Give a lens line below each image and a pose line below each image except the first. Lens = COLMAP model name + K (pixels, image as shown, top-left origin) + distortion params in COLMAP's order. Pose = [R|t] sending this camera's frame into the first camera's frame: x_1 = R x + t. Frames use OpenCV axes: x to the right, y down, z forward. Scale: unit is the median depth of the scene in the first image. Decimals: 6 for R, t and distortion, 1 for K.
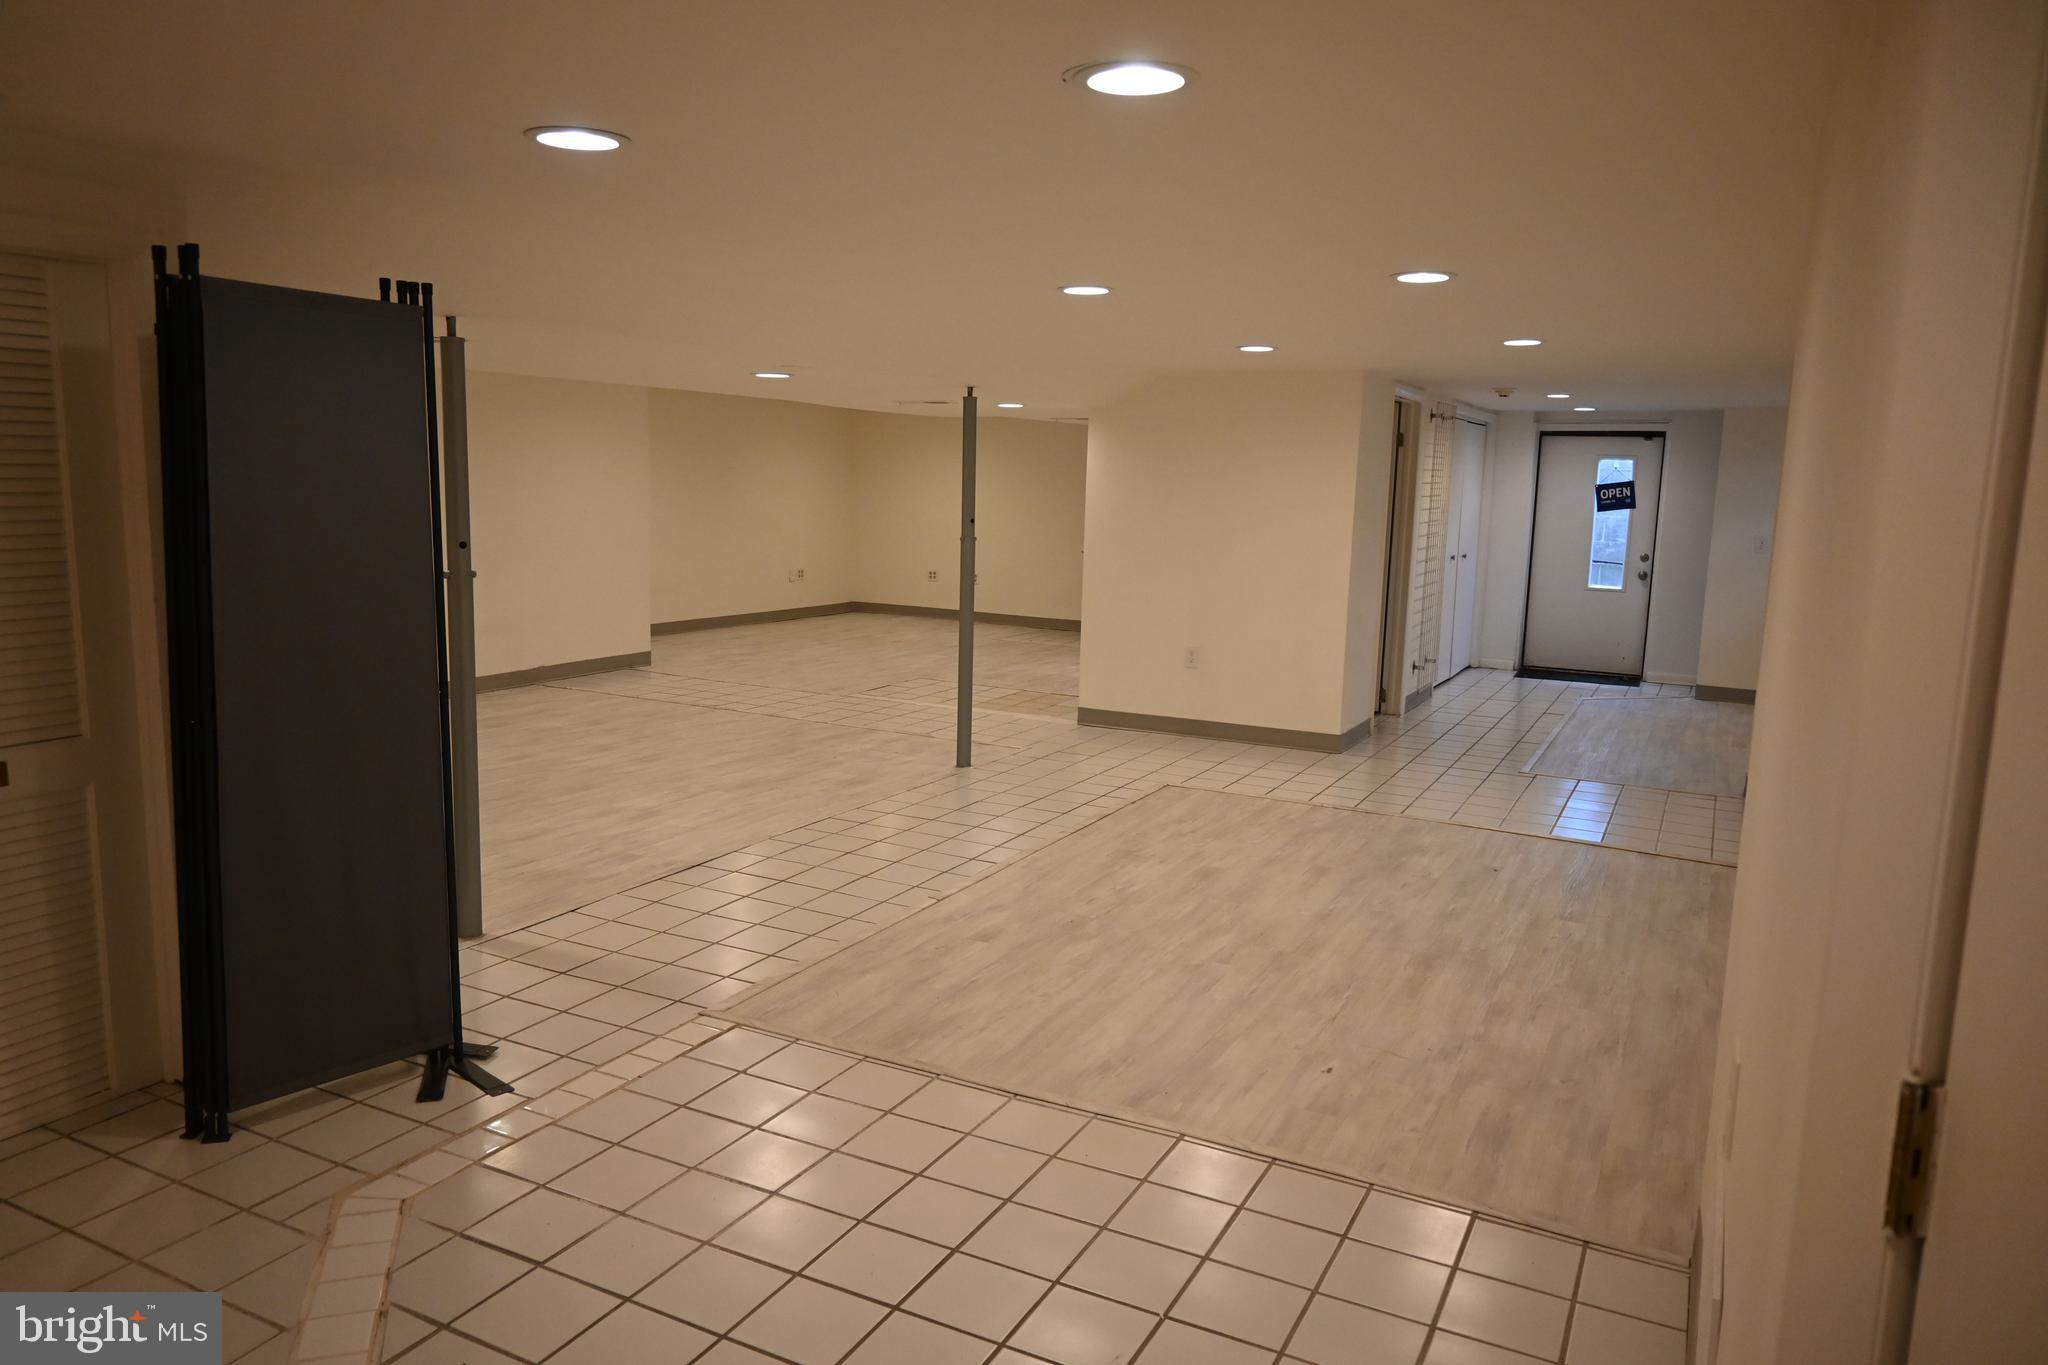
lens RADIAL K [[1384.0, 0, 1006.9], [0, 1384.0, 682.3], [0, 0, 1]] dist [-0.001282, 0.000520]
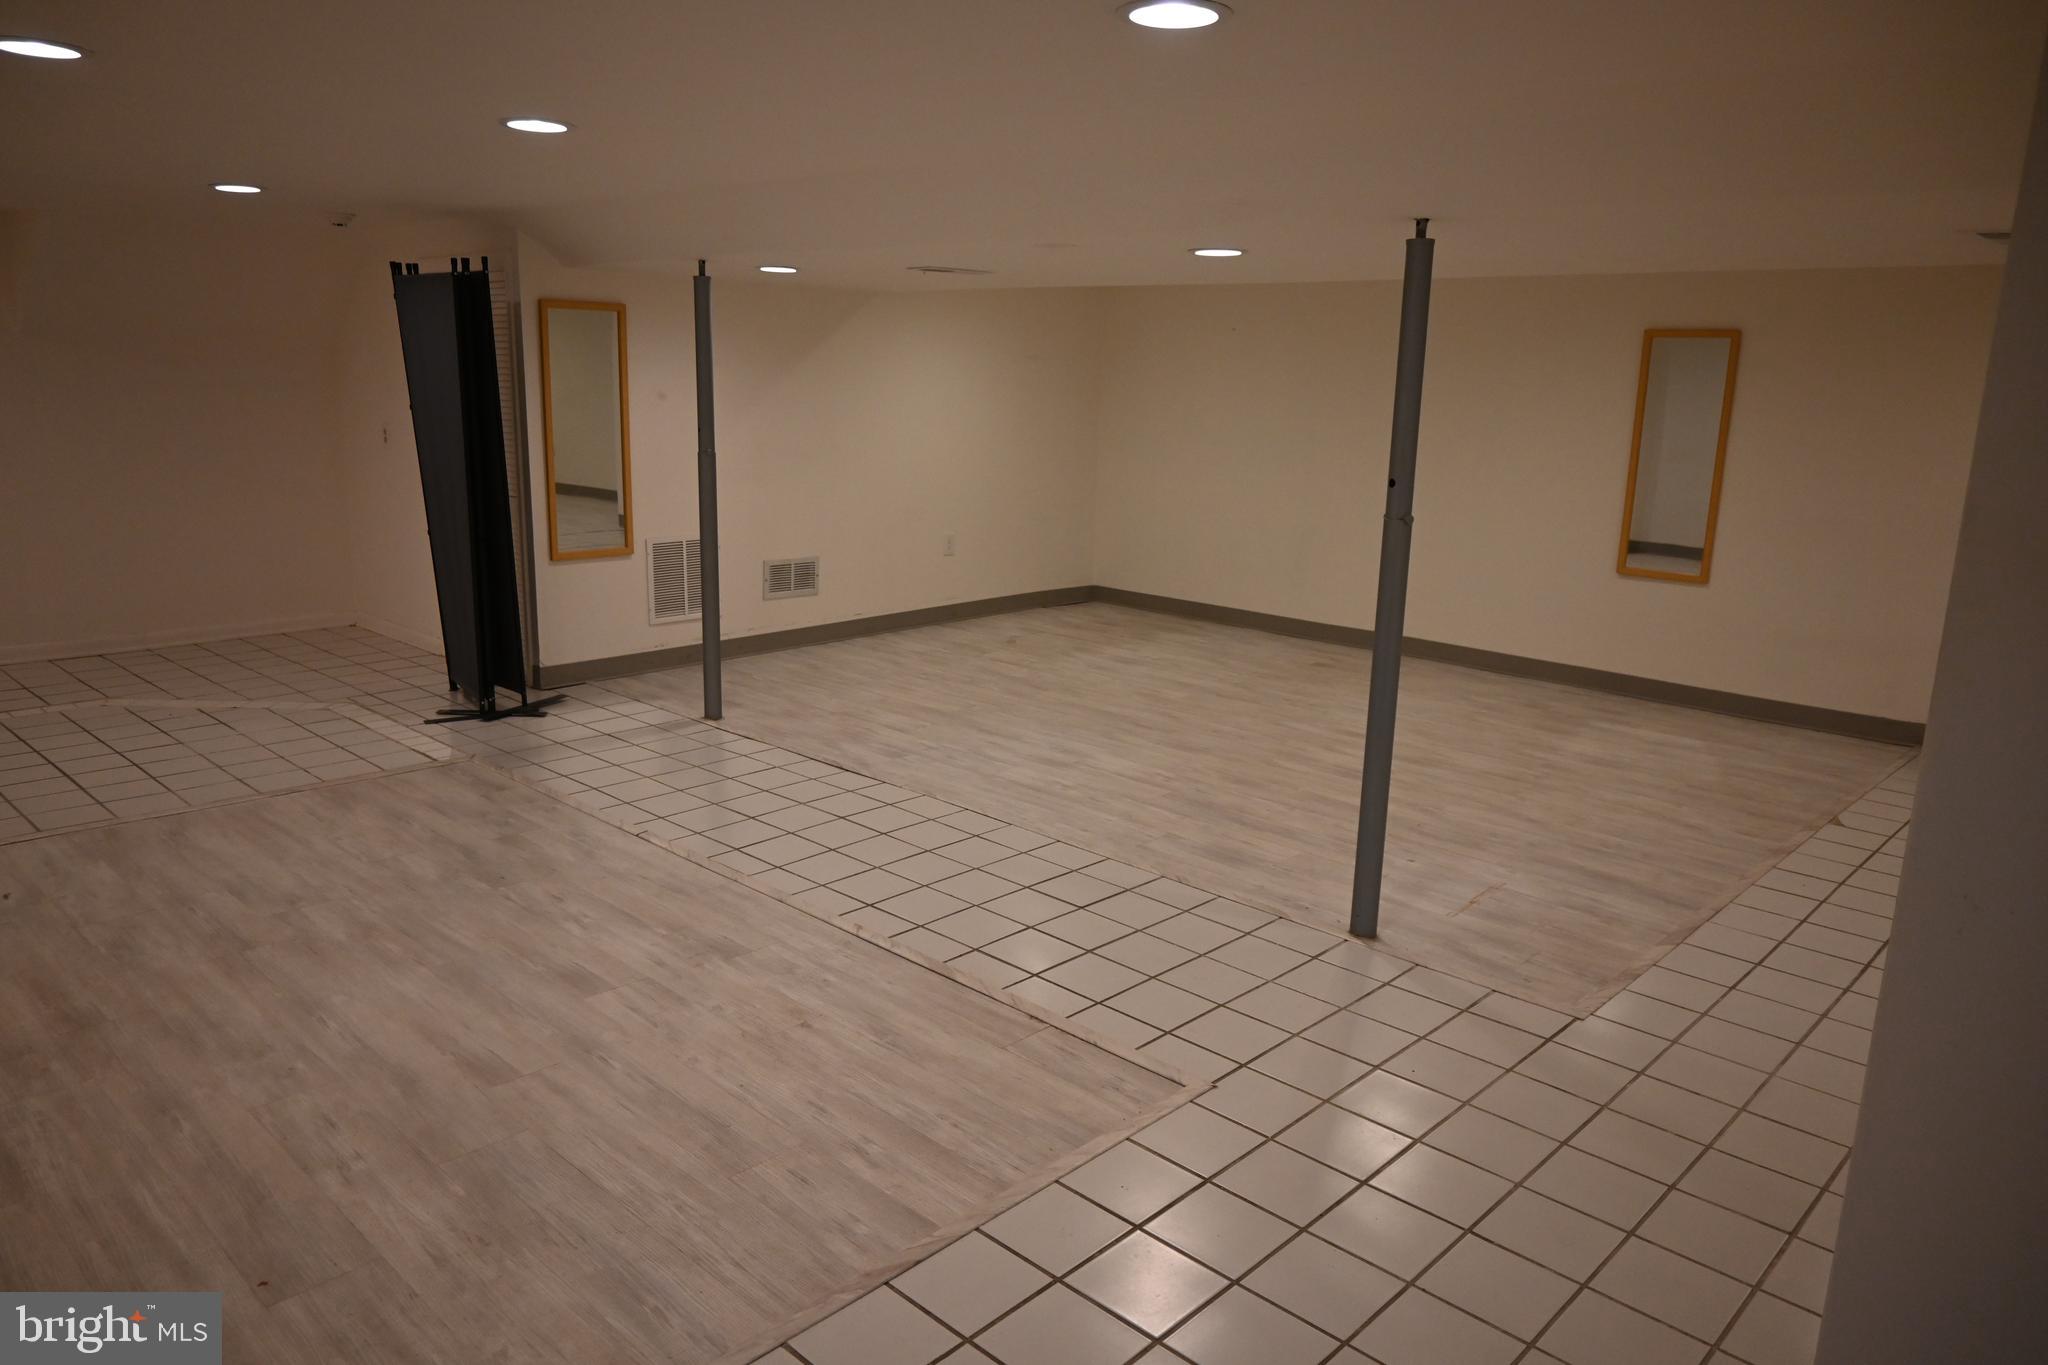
lens RADIAL K [[1384.0, 0, 1018.8], [0, 1384.0, 686.3], [0, 0, 1]] dist [-0.001282, 0.000520]
pose [[-0.272959, 0.181113, -0.944823, 0.842890], [-0.178632, 0.955498, 0.234766, -0.229054], [0.945296, 0.232857, -0.228460, 1.634023]]
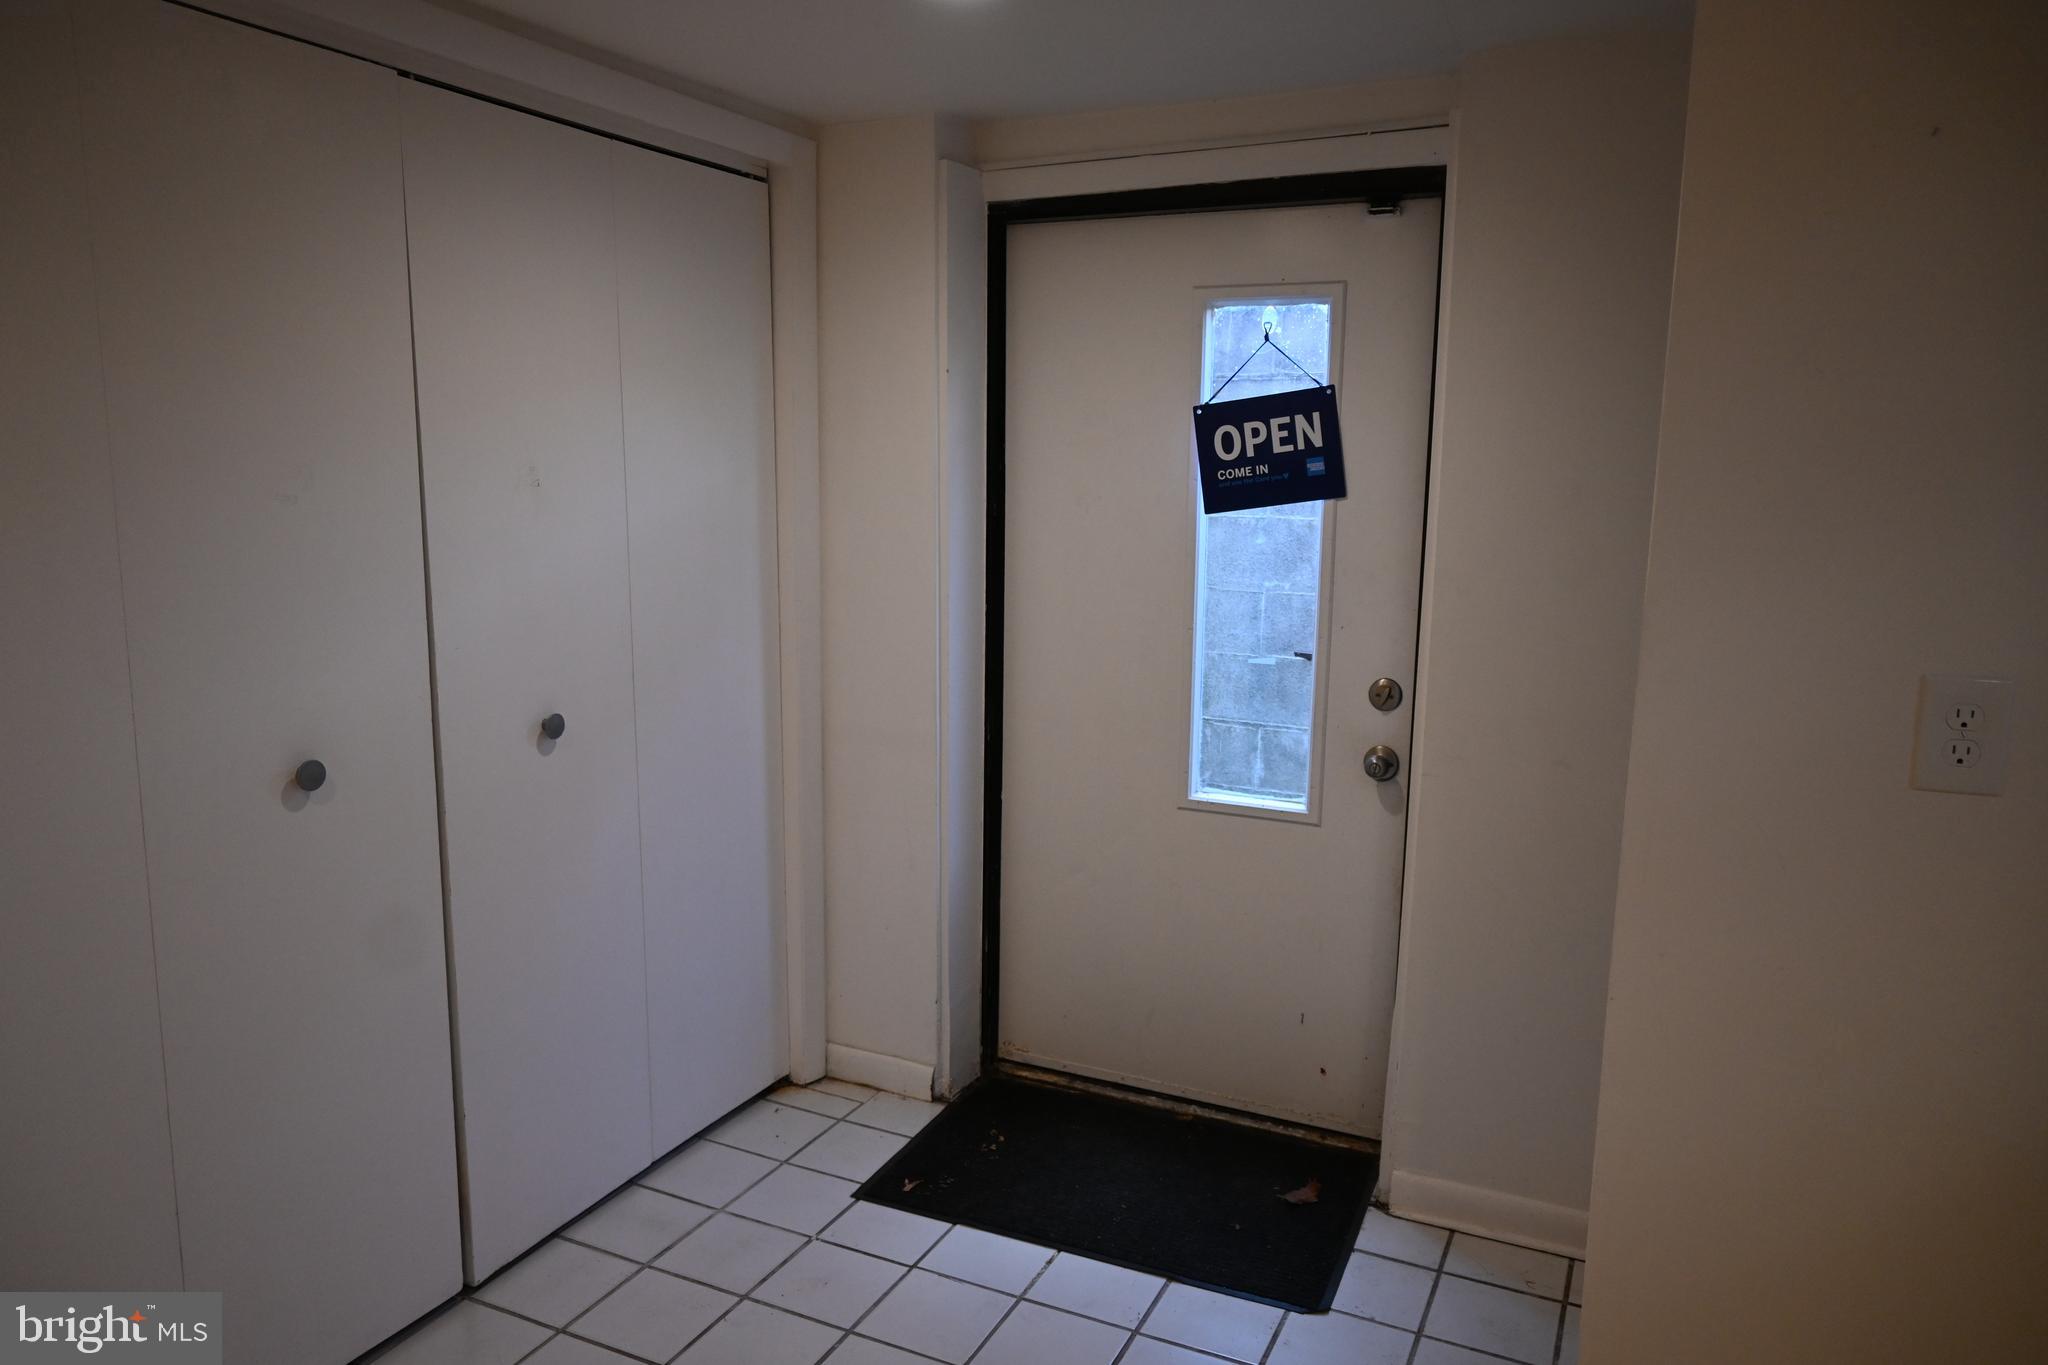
lens RADIAL K [[1384.0, 0, 1038.3], [0, 1384.0, 682.1], [0, 0, 1]] dist [-0.001282, 0.000520]
pose [[0.999597, -0.018859, 0.021213, 0.045350], [0.018330, 0.999523, 0.024851, -0.011503], [-0.021672, -0.024452, 0.999466, 0.086674]]
